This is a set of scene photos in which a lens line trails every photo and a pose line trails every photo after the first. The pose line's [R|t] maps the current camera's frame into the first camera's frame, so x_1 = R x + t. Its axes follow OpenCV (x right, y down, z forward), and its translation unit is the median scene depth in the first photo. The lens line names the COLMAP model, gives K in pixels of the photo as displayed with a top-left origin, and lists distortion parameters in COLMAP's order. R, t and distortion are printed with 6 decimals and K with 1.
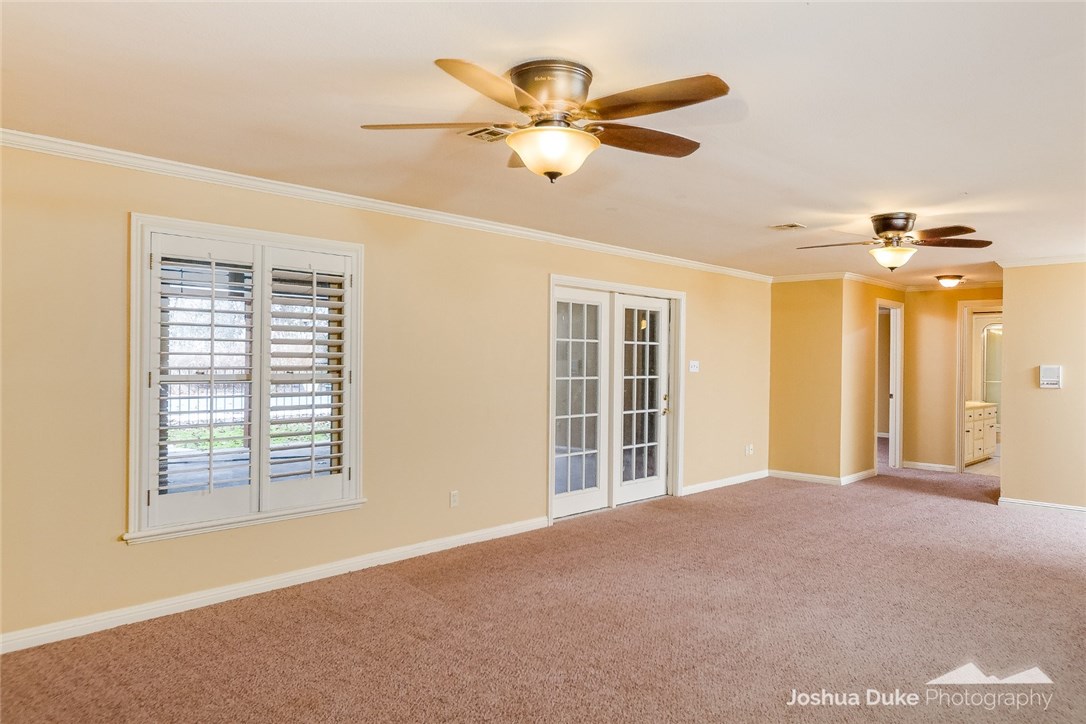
lens RADIAL K [[569.9, 0, 543.0], [0, 569.9, 362.0], [0, 0, 1]] dist [0.000572, -0.000066]
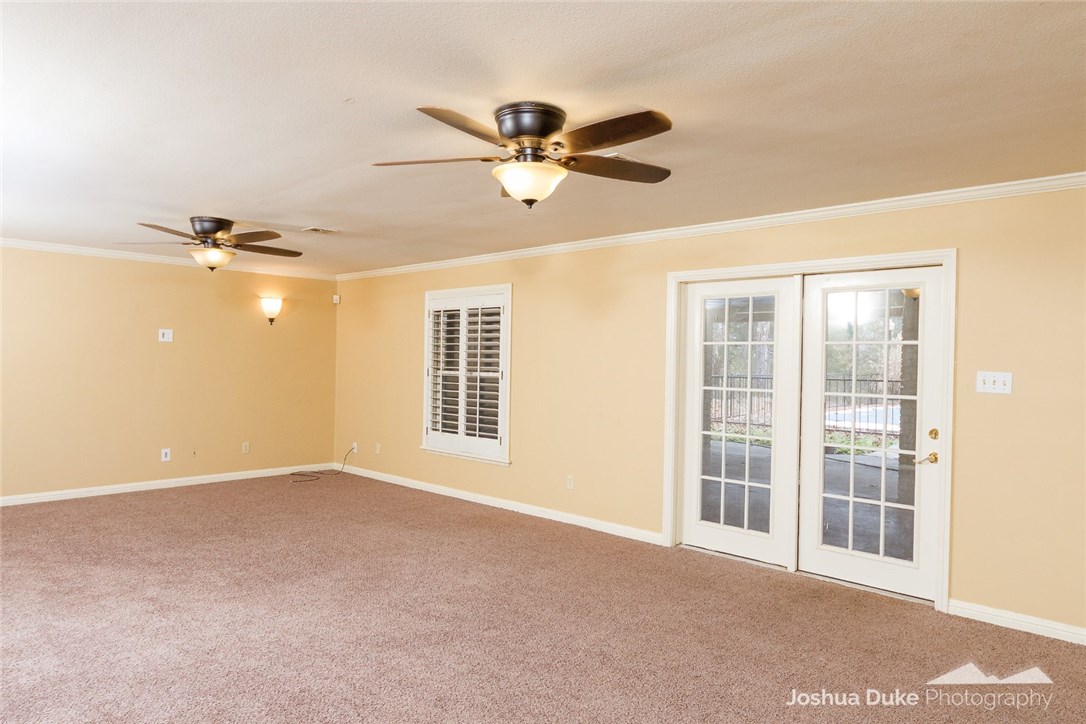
lens RADIAL K [[551.9, 0, 543.0], [0, 551.9, 362.0], [0, 0, 1]] dist [0.001665, -0.000015]
pose [[0.228561, 0.009726, -0.973481, 1.044756], [-0.005801, 0.999946, 0.008628, -0.020440], [0.973512, 0.003675, 0.228605, 0.758535]]
